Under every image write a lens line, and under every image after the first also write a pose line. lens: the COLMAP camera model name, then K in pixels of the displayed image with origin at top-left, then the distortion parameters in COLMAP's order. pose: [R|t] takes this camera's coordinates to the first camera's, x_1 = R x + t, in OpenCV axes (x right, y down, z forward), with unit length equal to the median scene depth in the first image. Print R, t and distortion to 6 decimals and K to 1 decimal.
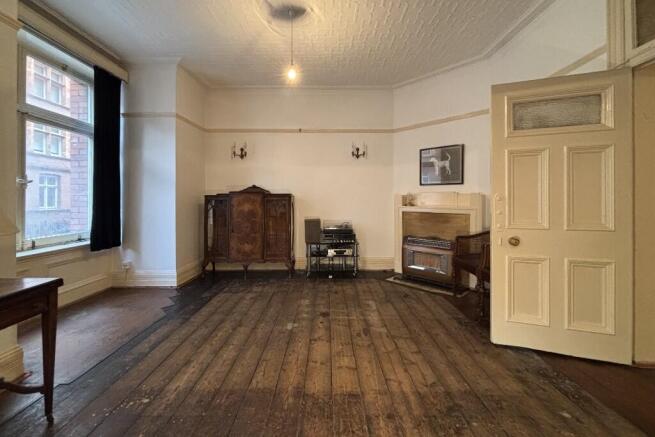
lens RADIAL K [[267.6, 0, 326.6], [0, 267.6, 199.0], [0, 0, 1]] dist [0.002122, 0.000526]
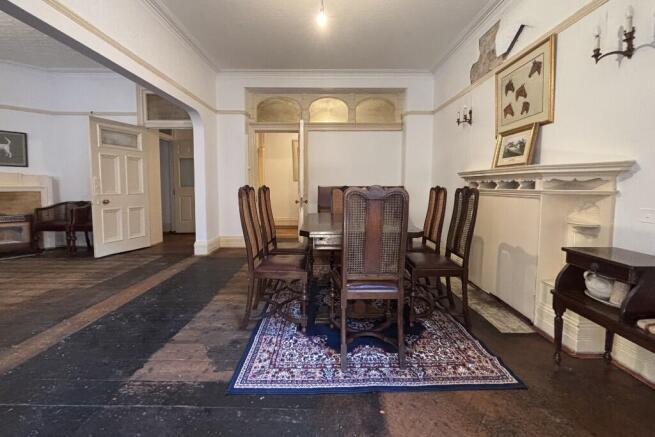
lens RADIAL K [[265.7, 0, 325.6], [0, 265.7, 200.2], [0, 0, 1]] dist [0.002609, 0.000189]
pose [[0.003908, -0.058980, 0.998252, -1.036735], [-0.009346, 0.998213, 0.059014, 0.014861], [-0.999949, -0.009560, 0.003349, -0.511698]]
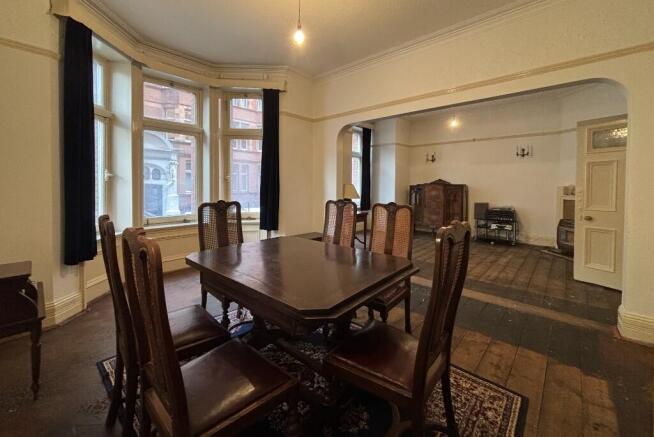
lens RADIAL K [[263.2, 0, 327.1], [0, 263.2, 190.2], [0, 0, 1]] dist [0.000832, 0.000299]
pose [[0.739131, 0.017749, -0.673328, 0.504332], [-0.003102, 0.999732, 0.022947, -0.035490], [0.673555, -0.014872, 0.738988, -1.054611]]
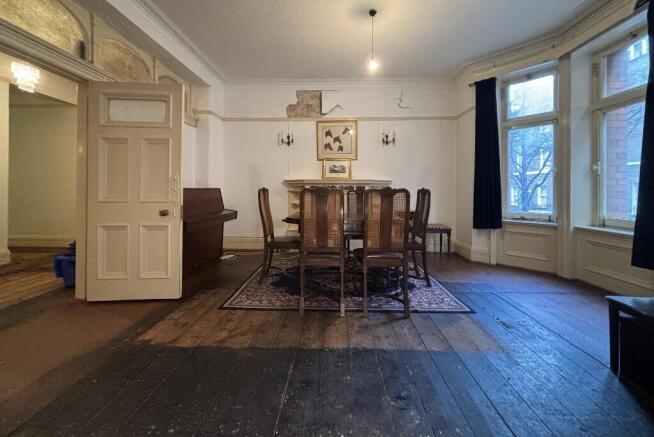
lens RADIAL K [[265.6, 0, 326.1], [0, 265.6, 190.6], [0, 0, 1]] dist [-0.000086, -0.000082]
pose [[-0.998867, -0.011953, 0.046061, 0.008906], [-0.012321, 0.999894, -0.007715, 0.040834], [-0.045964, -0.008273, -0.998909, 0.681724]]
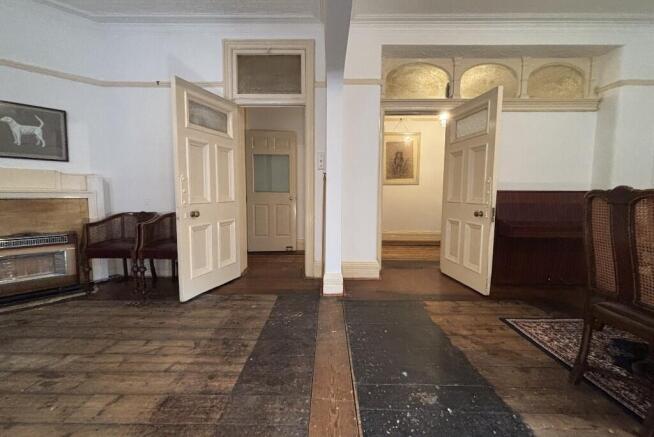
lens RADIAL K [[267.3, 0, 327.2], [0, 267.3, 211.2], [0, 0, 1]] dist [0.000133, 0.000124]
pose [[0.008404, -0.074523, 0.997184, -0.456157], [-0.010061, 0.997162, 0.074606, 0.038430], [-0.999914, -0.010659, 0.007631, 0.315729]]
